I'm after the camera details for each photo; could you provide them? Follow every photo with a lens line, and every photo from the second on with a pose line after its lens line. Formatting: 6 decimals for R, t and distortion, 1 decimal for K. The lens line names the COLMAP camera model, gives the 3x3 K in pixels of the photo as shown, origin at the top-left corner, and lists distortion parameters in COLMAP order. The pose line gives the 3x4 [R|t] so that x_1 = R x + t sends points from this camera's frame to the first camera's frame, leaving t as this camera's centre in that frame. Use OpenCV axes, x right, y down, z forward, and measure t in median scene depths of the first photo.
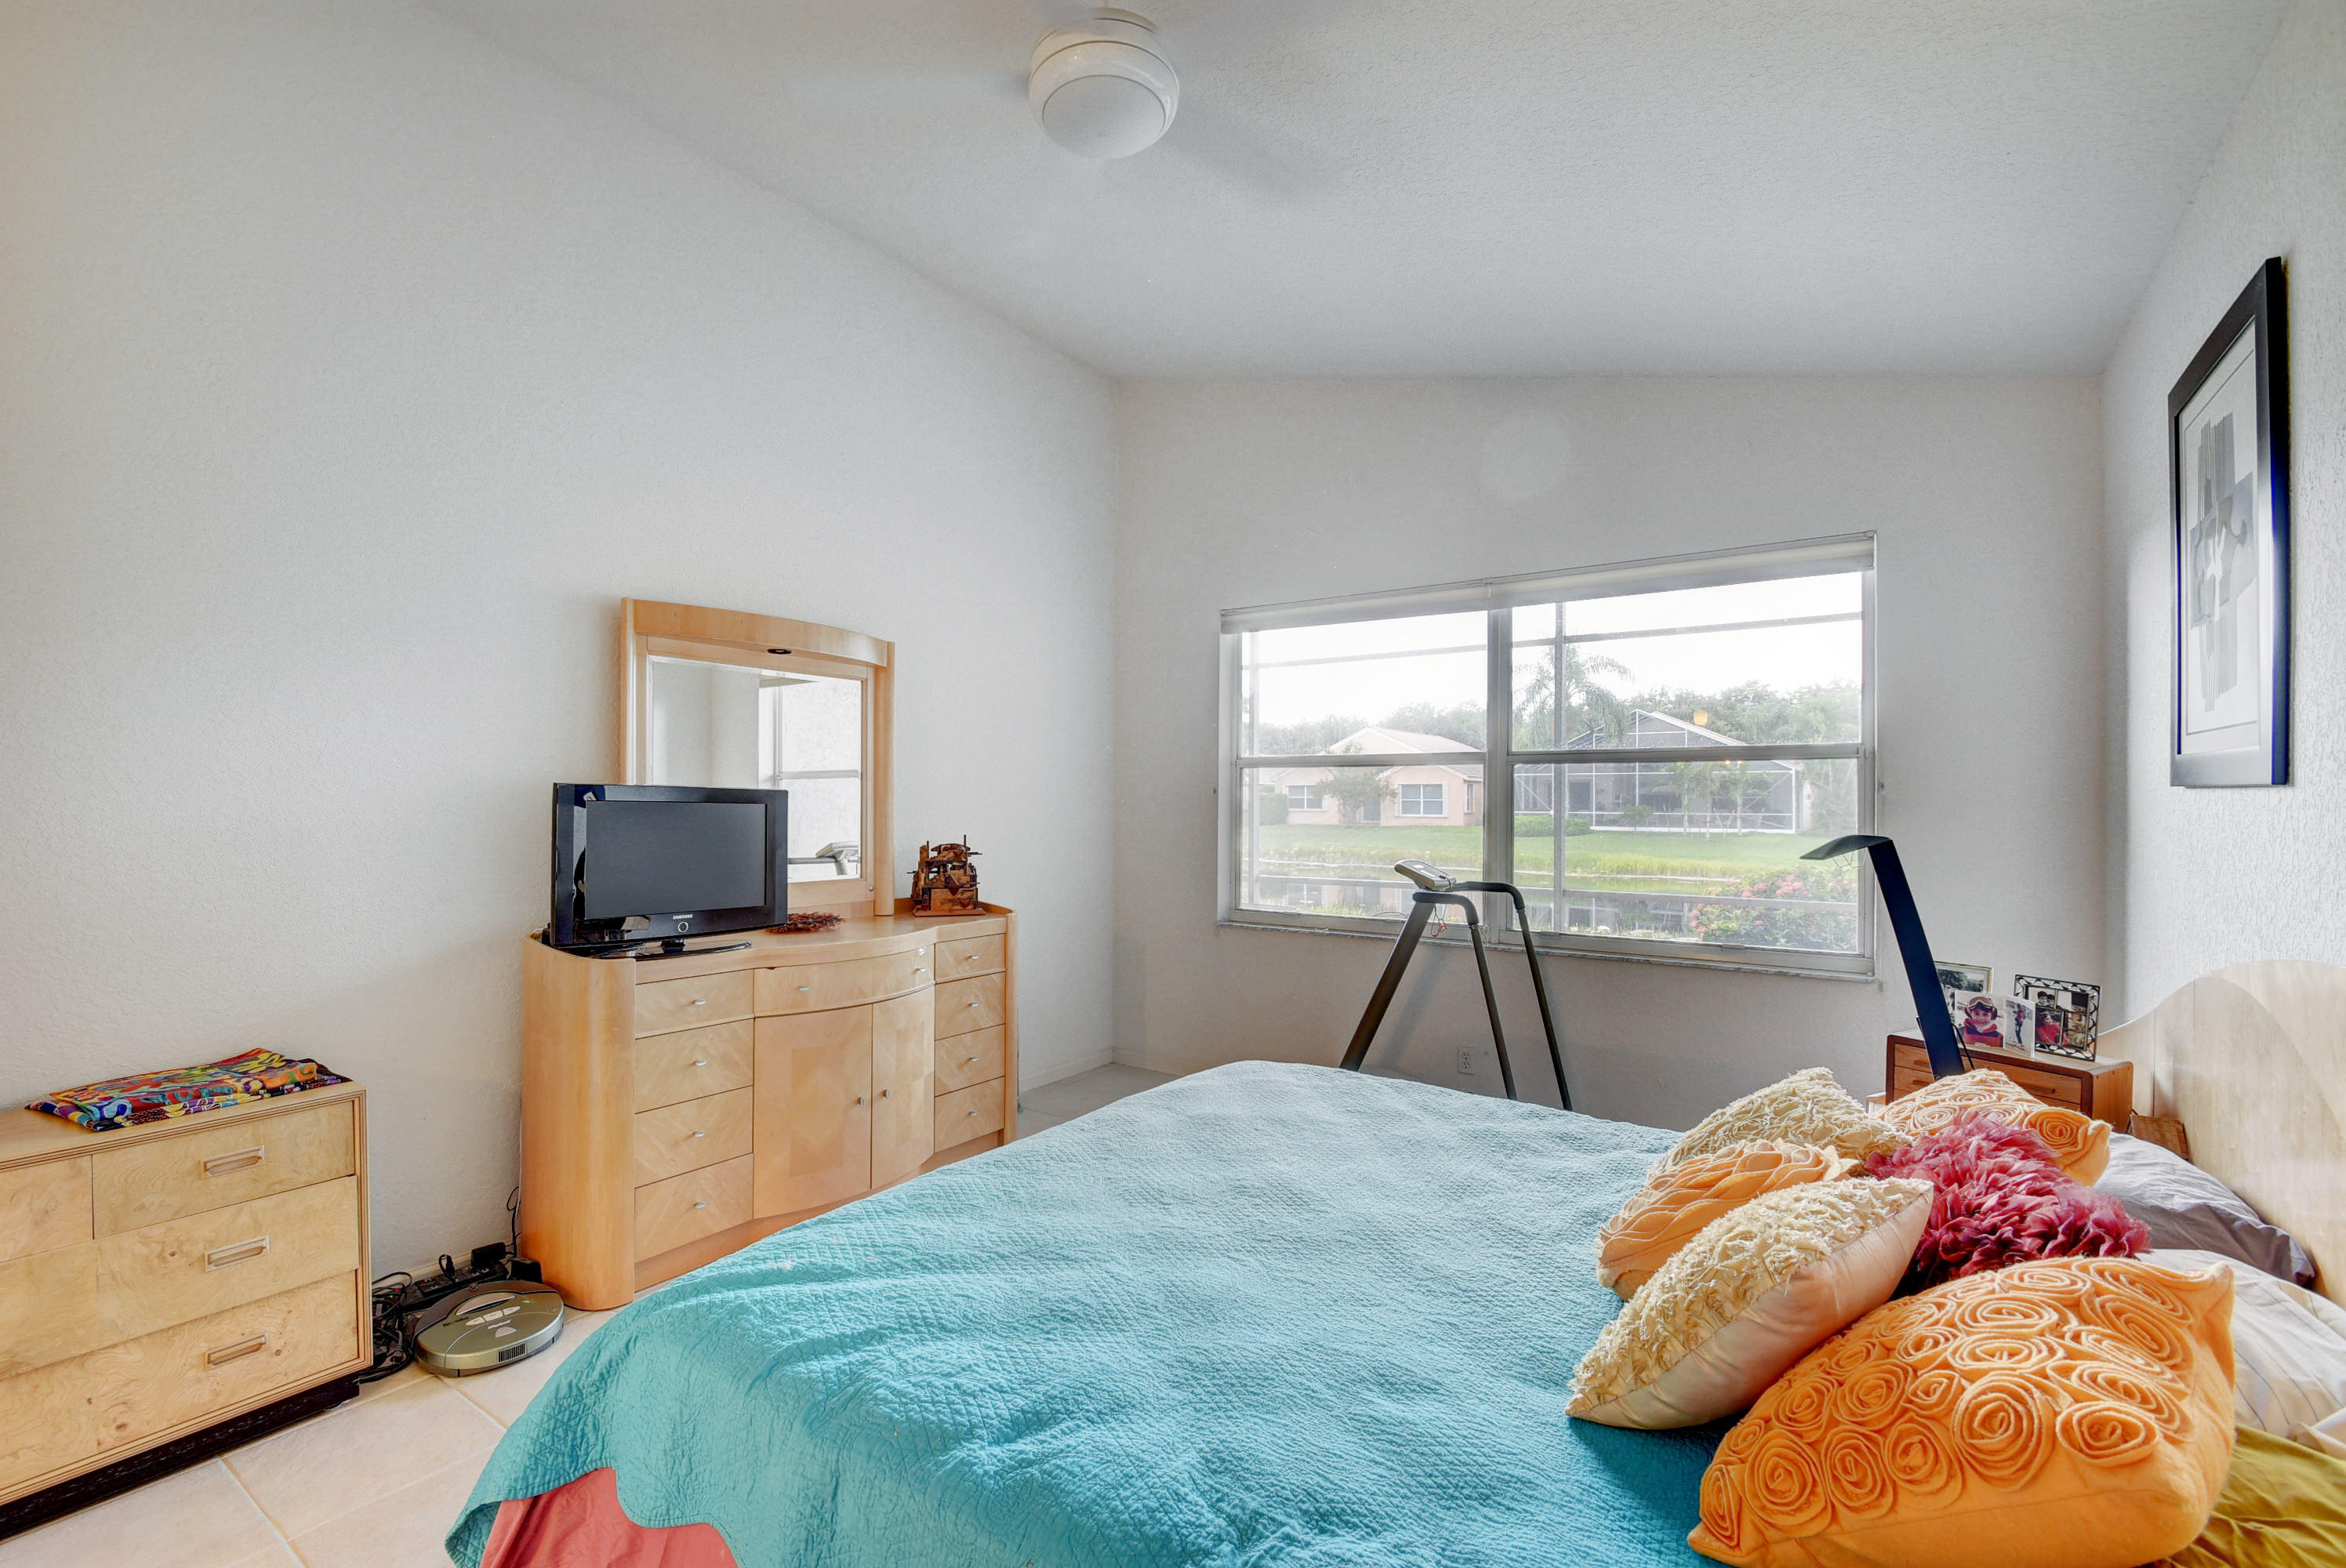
lens RADIAL K [[1038.3, 0, 1131.9], [0, 1038.3, 797.9], [0, 0, 1]] dist [0.022585, -0.023529]
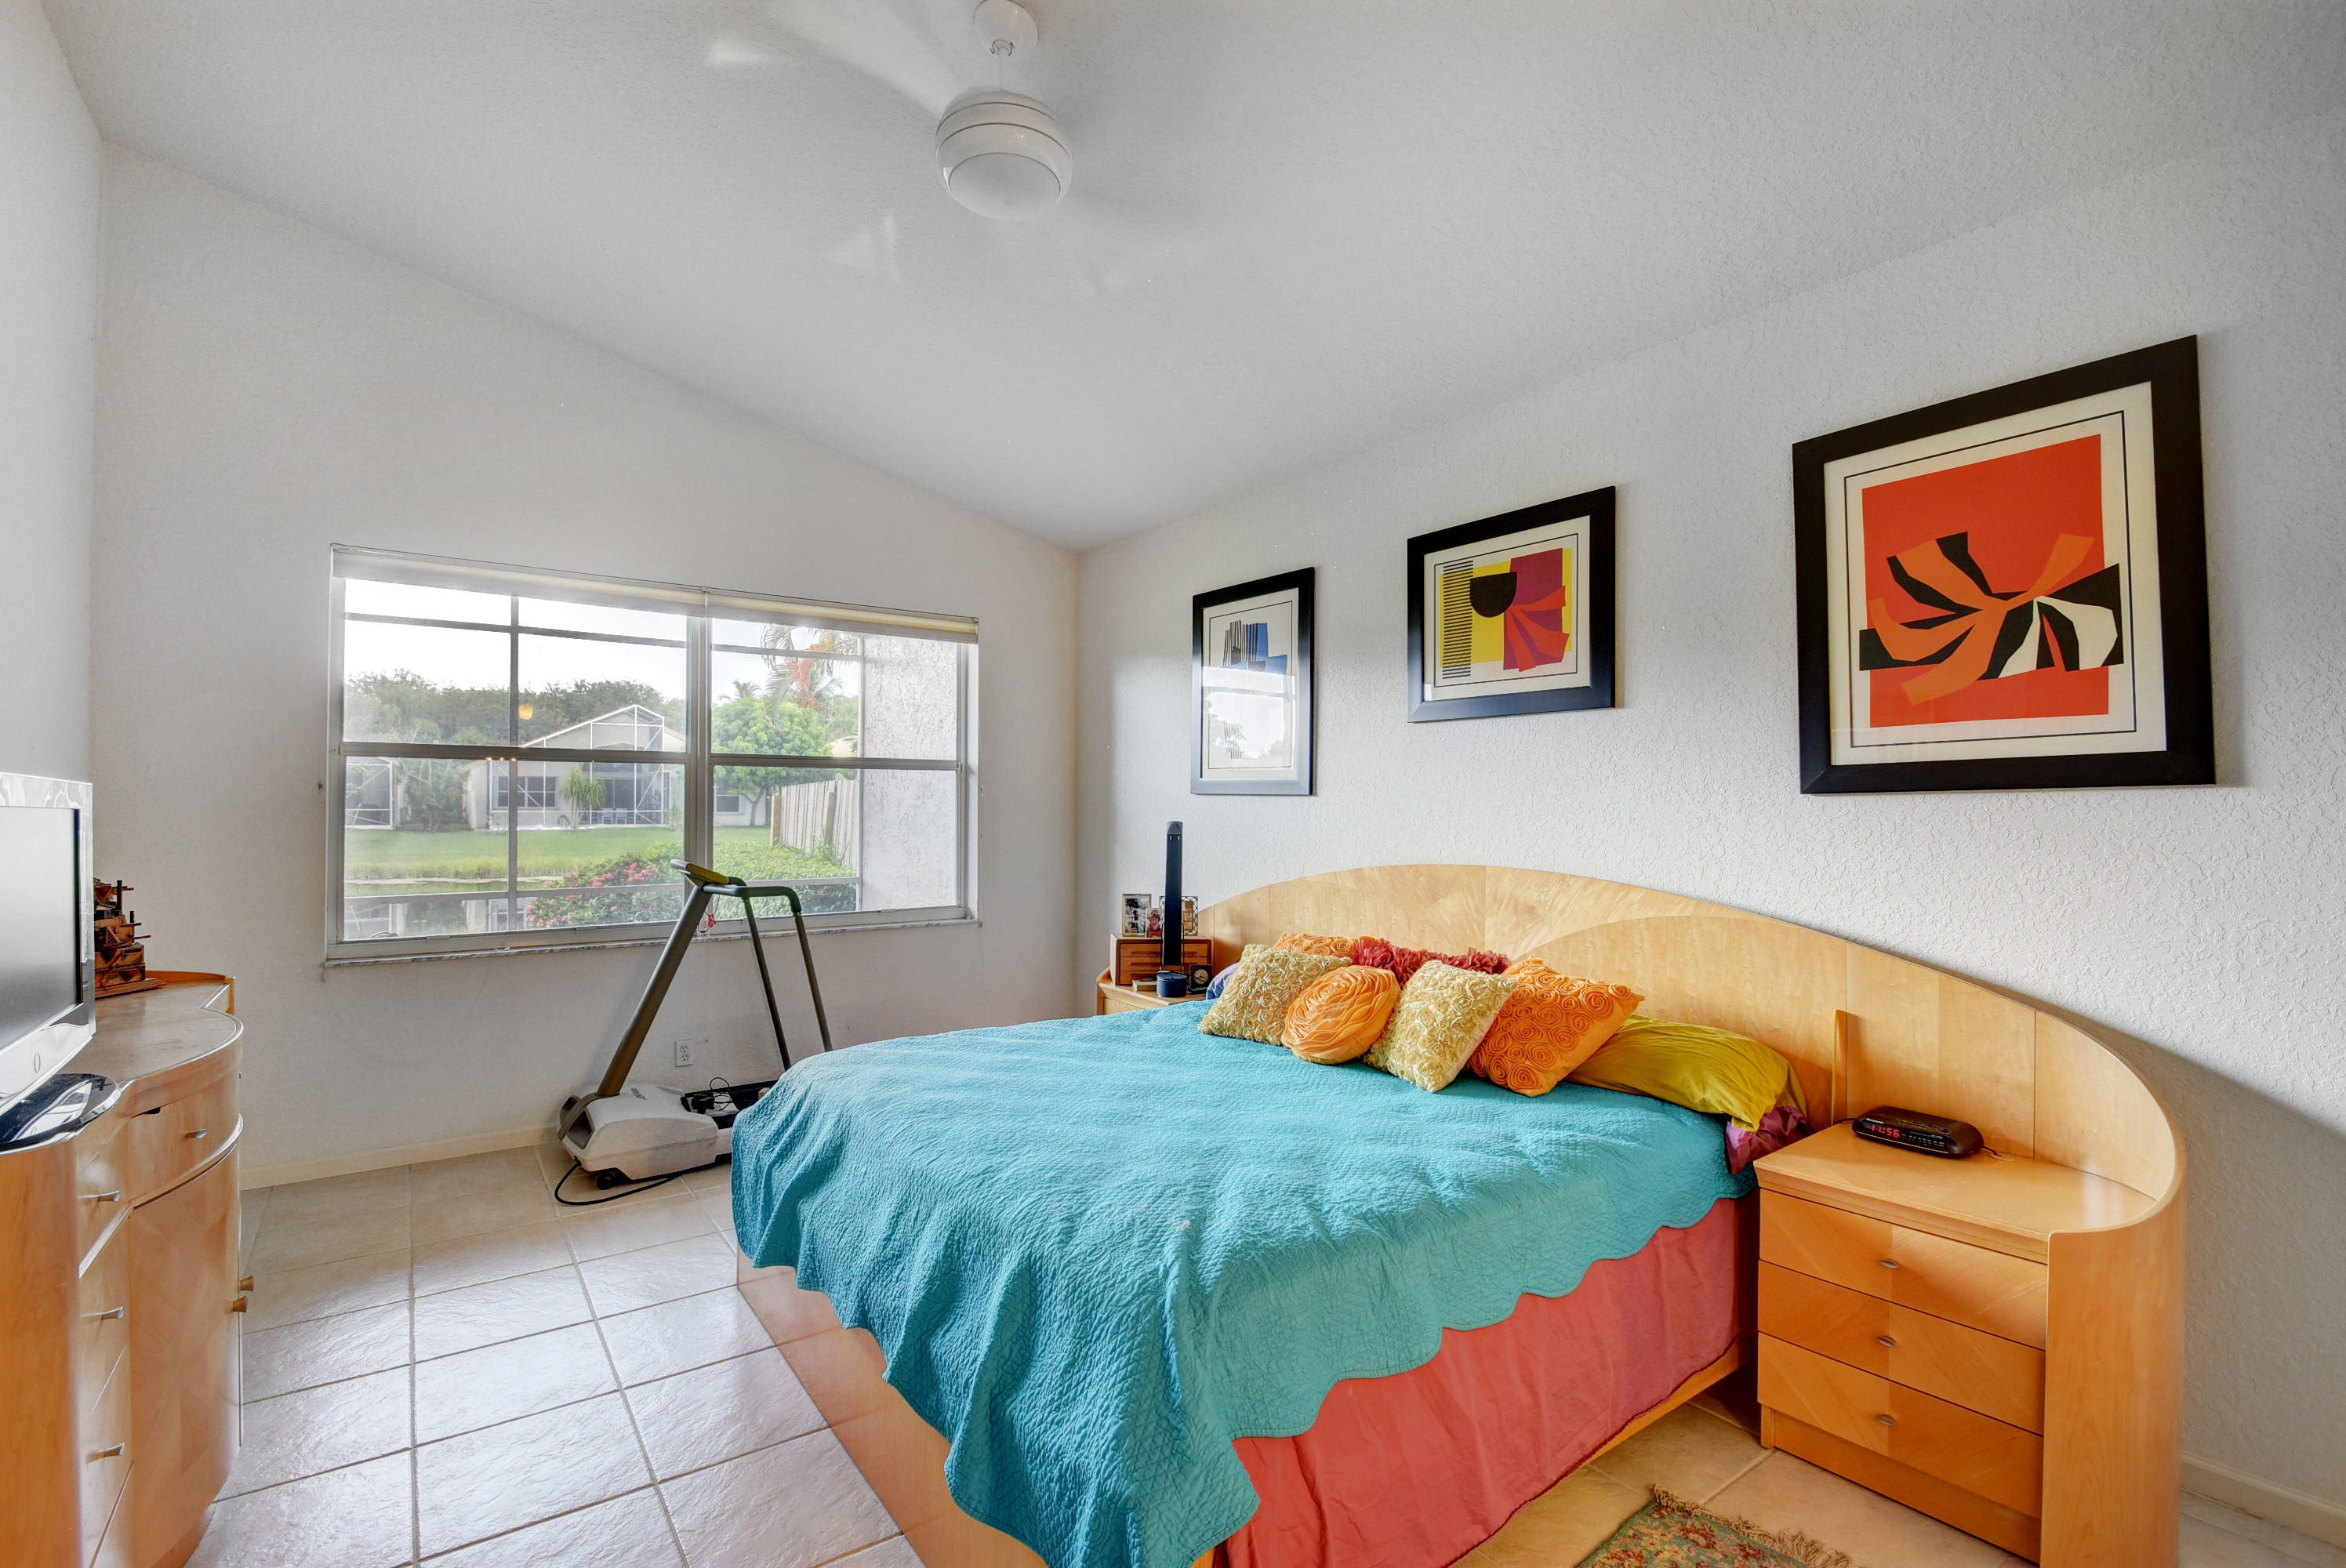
lens RADIAL K [[1038.3, 0, 1131.9], [0, 1038.3, 797.9], [0, 0, 1]] dist [0.022585, -0.023529]
pose [[0.330294, 0.000571, 0.943878, -0.532328], [-0.006164, 0.999980, 0.001552, -0.003456], [-0.943858, -0.006330, 0.330291, 0.261258]]
